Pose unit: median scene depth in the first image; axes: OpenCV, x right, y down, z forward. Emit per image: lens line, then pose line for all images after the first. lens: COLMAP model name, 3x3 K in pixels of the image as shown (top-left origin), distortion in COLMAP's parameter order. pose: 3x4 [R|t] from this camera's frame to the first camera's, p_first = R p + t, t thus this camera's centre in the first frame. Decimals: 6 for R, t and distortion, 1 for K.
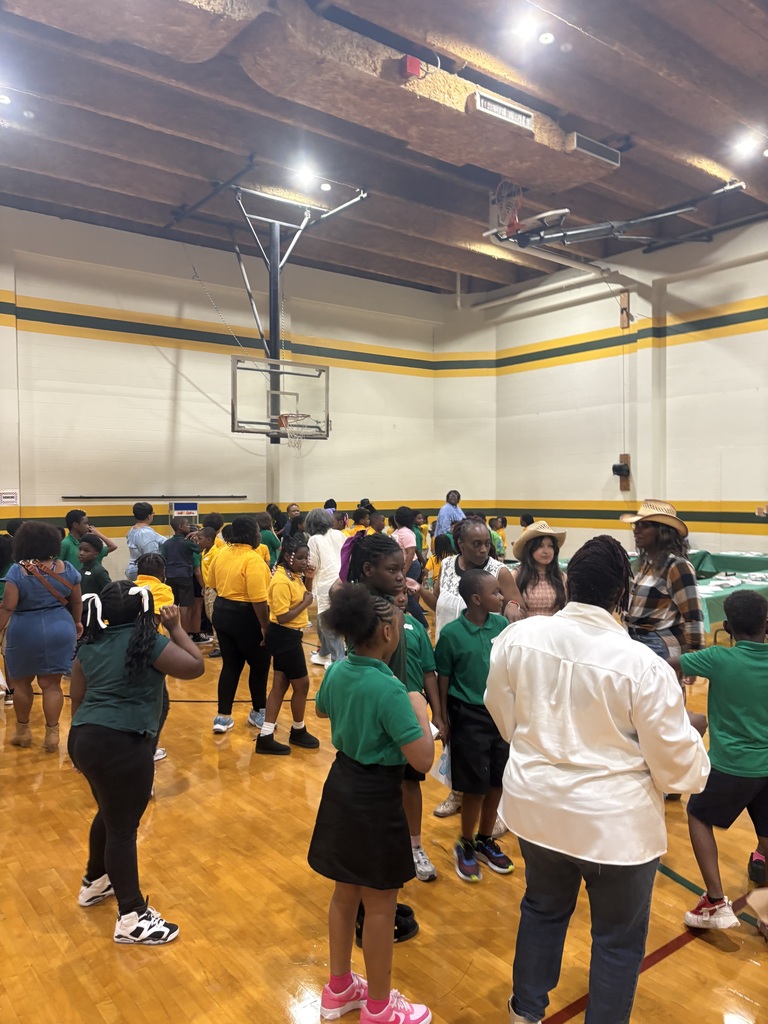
lens RADIAL K [[781.4, 0, 374.6], [0, 781.4, 506.8], [0, 0, 1]] dist [0.029040, -0.034663]
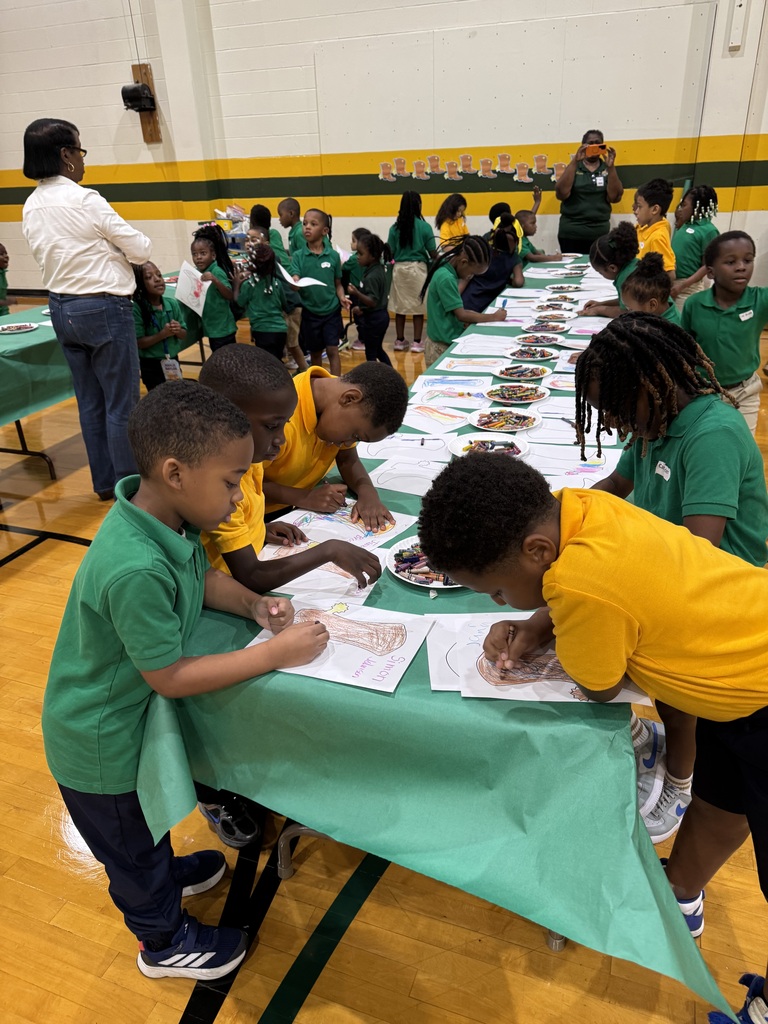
lens RADIAL K [[722.4, 0, 386.2], [0, 722.4, 515.8], [0, 0, 1]] dist [-0.006746, -0.001169]
pose [[0.844181, -0.251502, 0.473397, 0.160303], [0.036671, 0.908134, 0.417071, 0.013006], [-0.534802, -0.334723, 0.775852, 0.454899]]
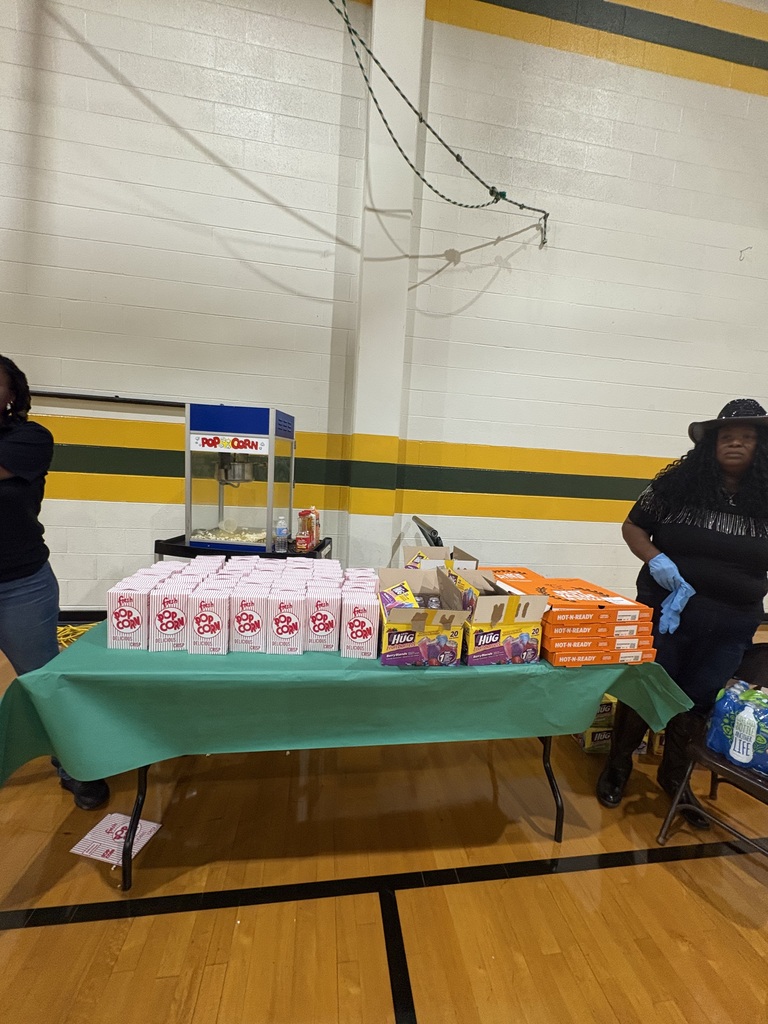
lens RADIAL K [[412.2, 0, 355.3], [0, 412.2, 482.5], [0, 0, 1]] dist [-0.000390, -0.000073]
pose [[0.868878, 0.109936, -0.482664, -0.031414], [-0.084372, 0.993650, 0.074439, 0.001917], [0.487783, -0.023955, 0.872636, 0.889387]]
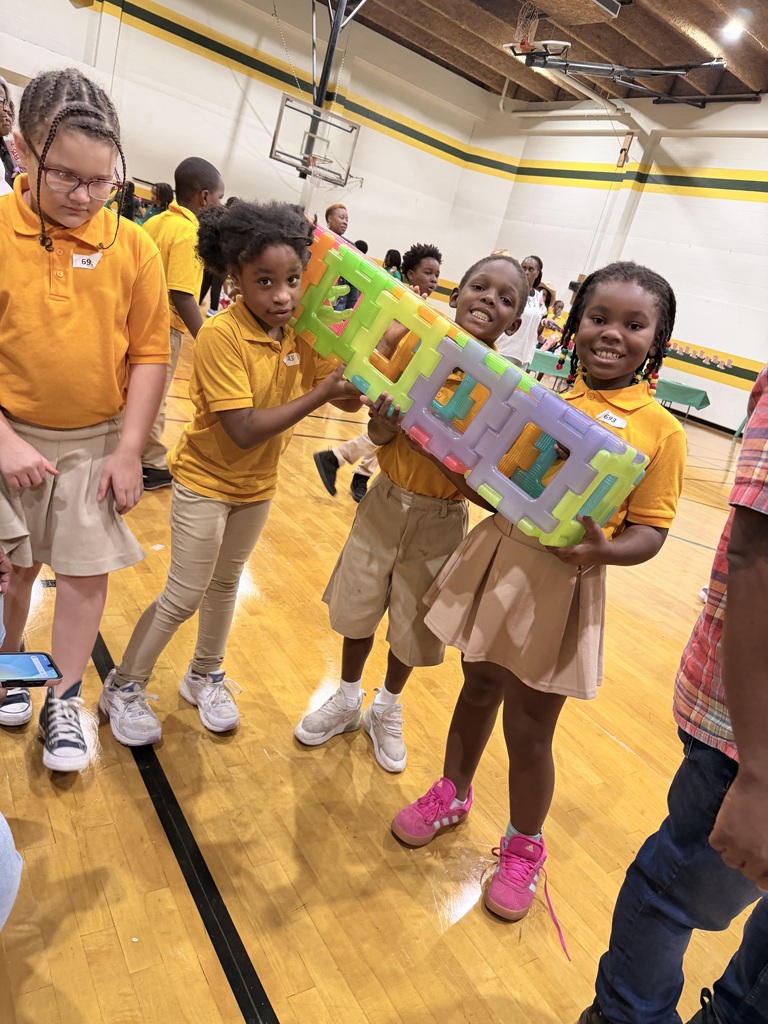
lens RADIAL K [[723.7, 0, 392.5], [0, 723.7, 509.0], [0, 0, 1]] dist [-0.005099, -0.008465]
pose [[0.961821, 0.272360, 0.026830, 0.104602], [-0.269019, 0.922881, 0.275534, 0.042362], [0.050283, -0.272232, 0.960917, -0.212599]]
